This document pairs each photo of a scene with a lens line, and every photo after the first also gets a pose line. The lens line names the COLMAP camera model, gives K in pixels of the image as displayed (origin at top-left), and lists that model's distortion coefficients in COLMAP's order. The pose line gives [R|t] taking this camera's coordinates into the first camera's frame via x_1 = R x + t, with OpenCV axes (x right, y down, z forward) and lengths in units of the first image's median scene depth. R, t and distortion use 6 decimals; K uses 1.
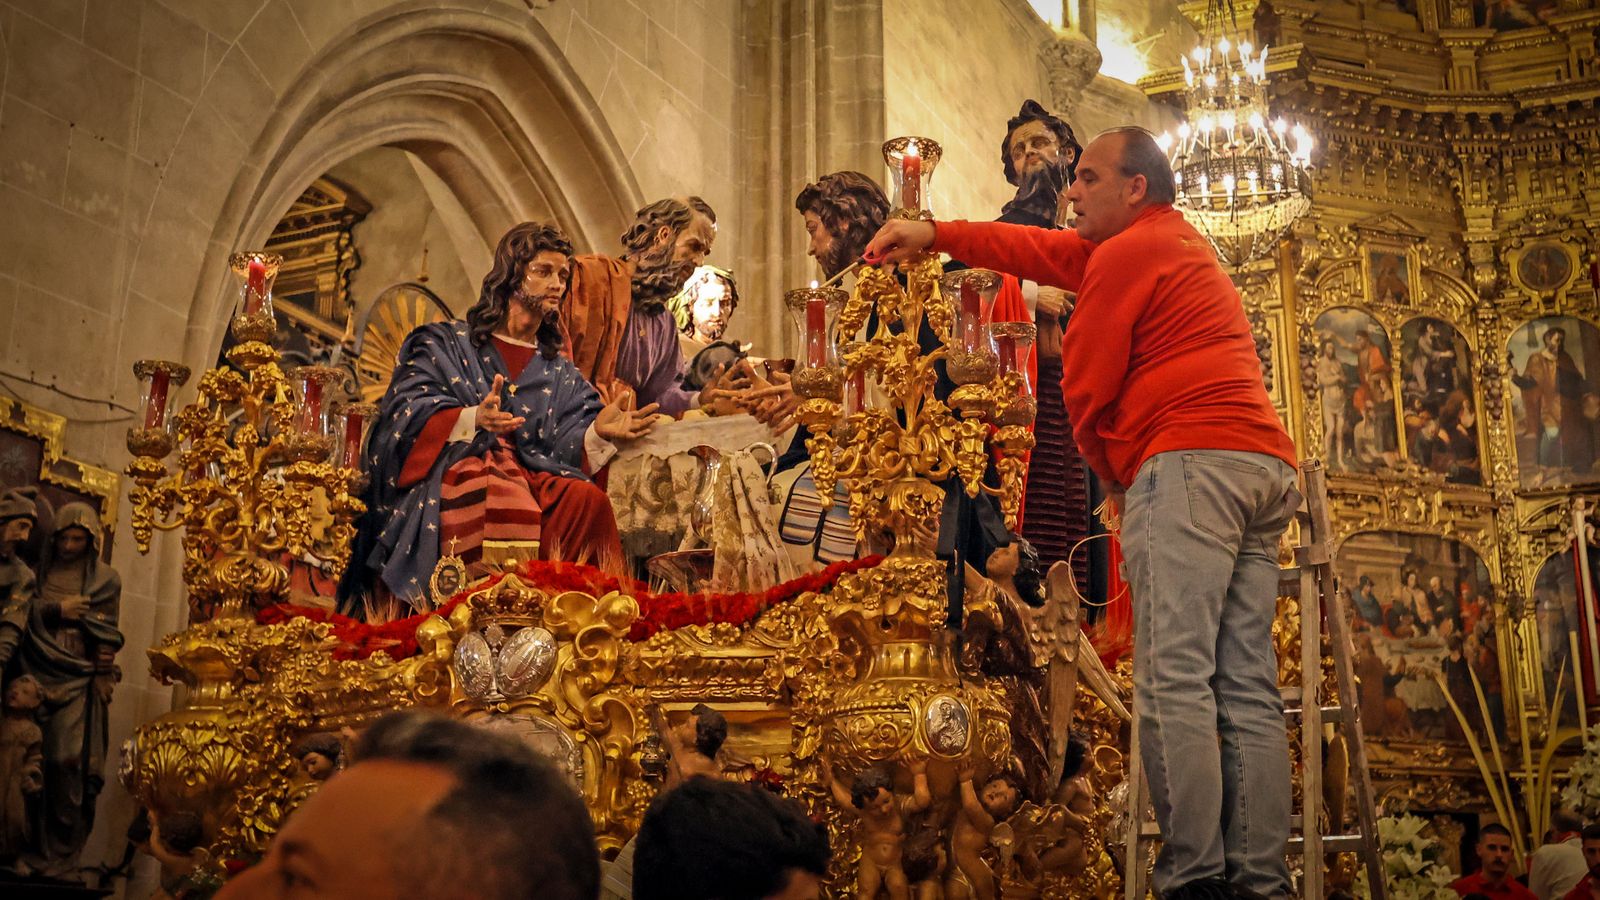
lens RADIAL K [[2187.6, 0, 825.5], [0, 2187.6, 283.6], [0, 0, 1]] dist [0.014734, 0.119197]
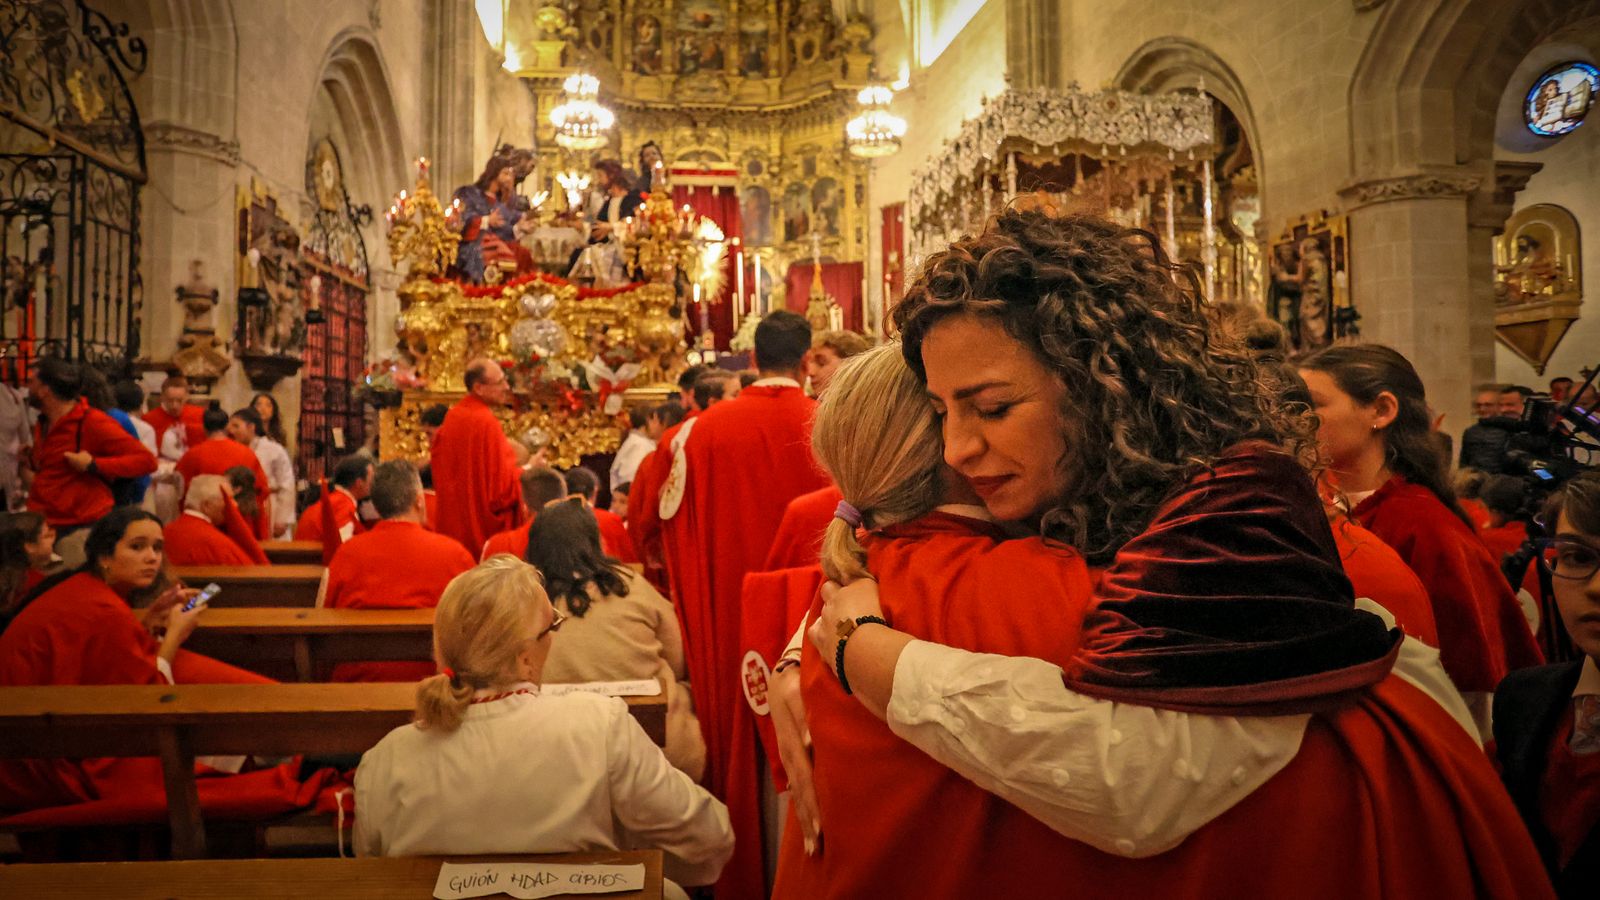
lens RADIAL K [[866.5, 0, 725.7], [0, 866.5, 409.2], [0, 0, 1]] dist [-0.086549, 0.041450]
pose [[0.866838, 0.012487, 0.498434, -0.440486], [-0.165430, 0.950259, 0.263897, -0.058081], [-0.470346, -0.311212, 0.825786, -0.231470]]
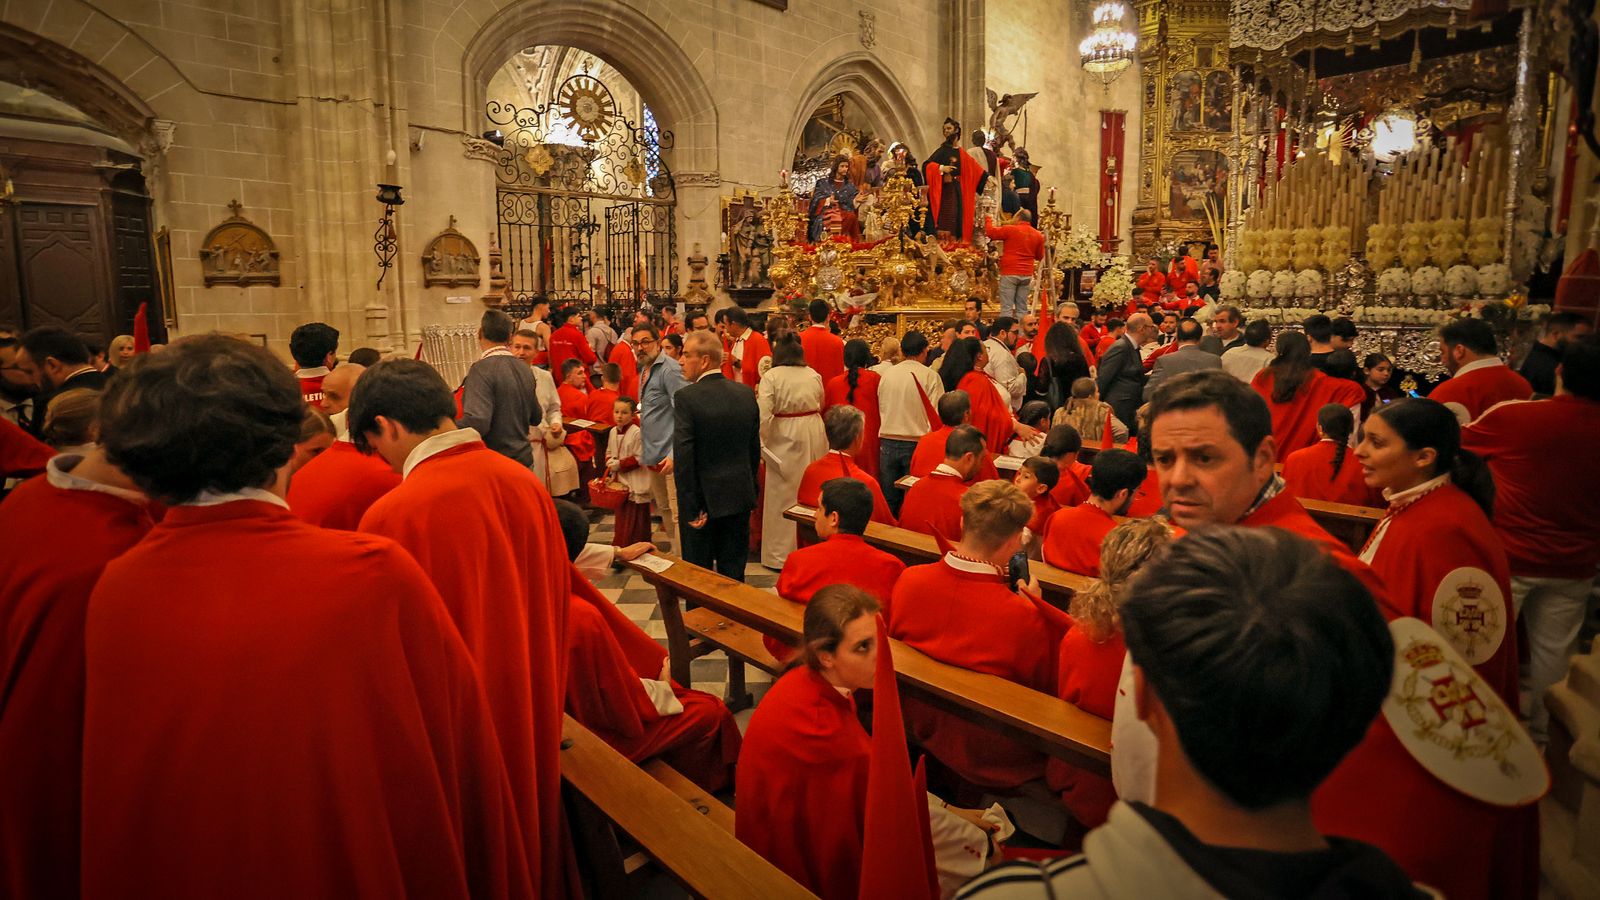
lens RADIAL K [[776.0, 0, 788.0], [0, 776.0, 393.9], [0, 0, 1]] dist [-0.072207, 0.026563]
pose [[0.936610, 0.037375, -0.348376, 0.345106], [0.118881, 0.901413, 0.416320, -0.259444], [0.329590, -0.431345, 0.839828, -0.617008]]
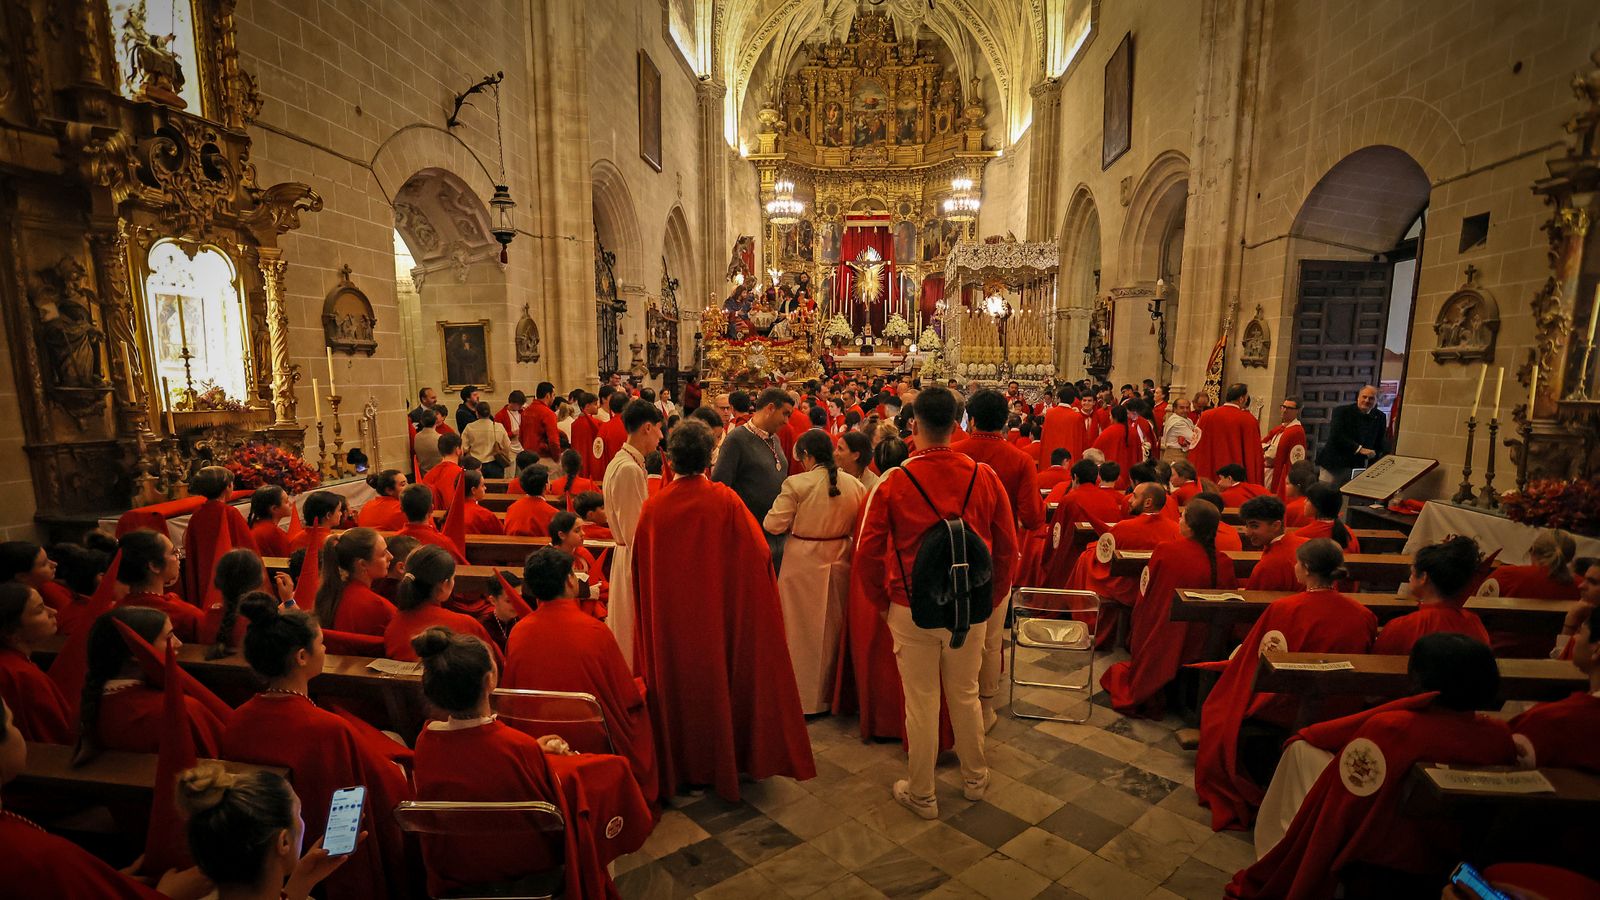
lens RADIAL K [[785.0, 0, 797.8], [0, 785.0, 469.5], [0, 0, 1]] dist [-0.002244, -0.000063]
pose [[0.941475, -0.033939, 0.335371, -0.873854], [-0.117861, 0.898976, 0.421842, -0.619907], [-0.315807, -0.436681, 0.842363, -1.621505]]
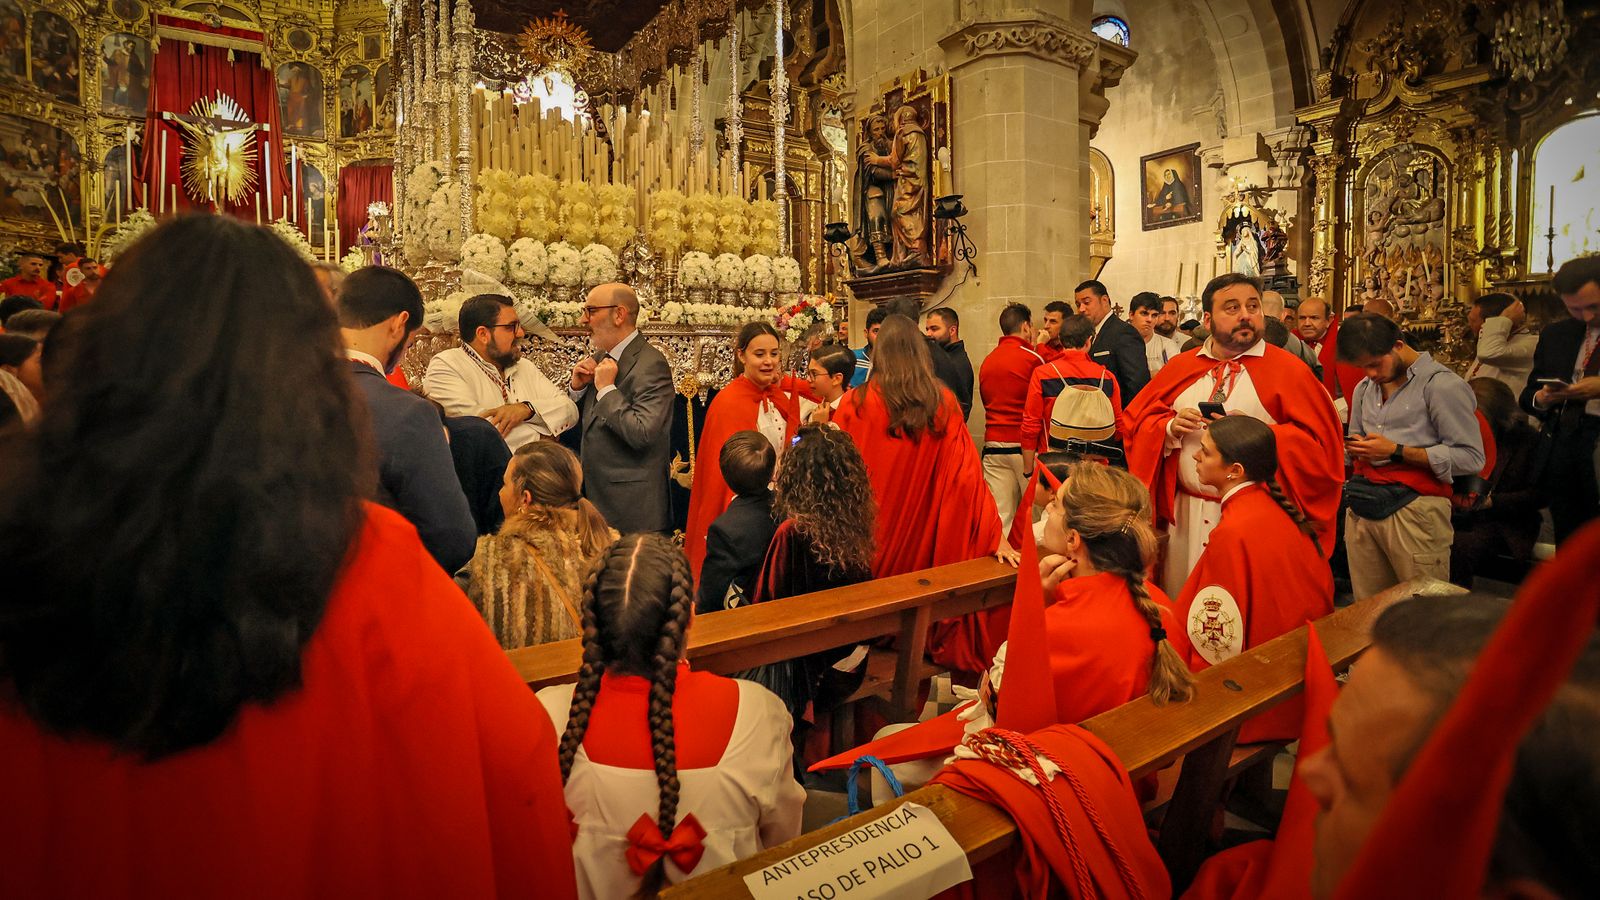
lens RADIAL K [[776.0, 0, 788.0], [0, 776.0, 393.9], [0, 0, 1]] dist [-0.072207, 0.026563]
pose [[0.529954, -0.036910, 0.847223, 0.157541], [-0.276165, 0.937081, 0.213571, 0.038953], [-0.801799, -0.347156, 0.486416, 0.061624]]
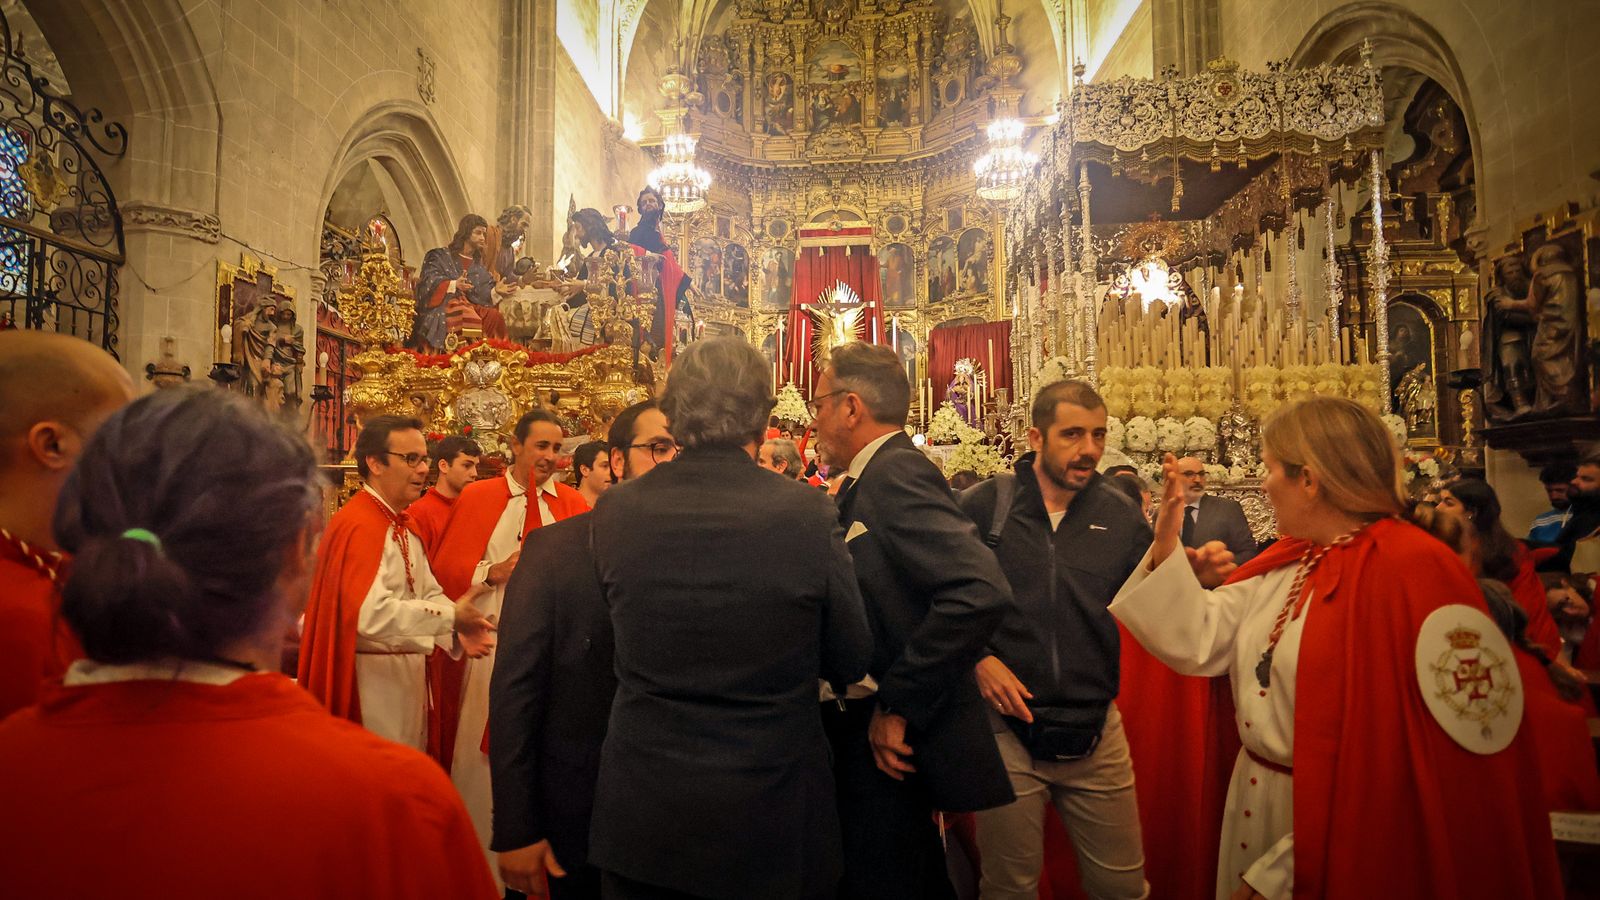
lens RADIAL K [[876.4, 0, 695.9], [0, 876.4, 463.3], [0, 0, 1]] dist [-0.075157, 0.032499]
pose [[0.966309, 0.020949, 0.256529, -0.133784], [-0.093723, 0.956895, 0.274897, -0.054058], [-0.239713, -0.289678, 0.926620, -0.190790]]
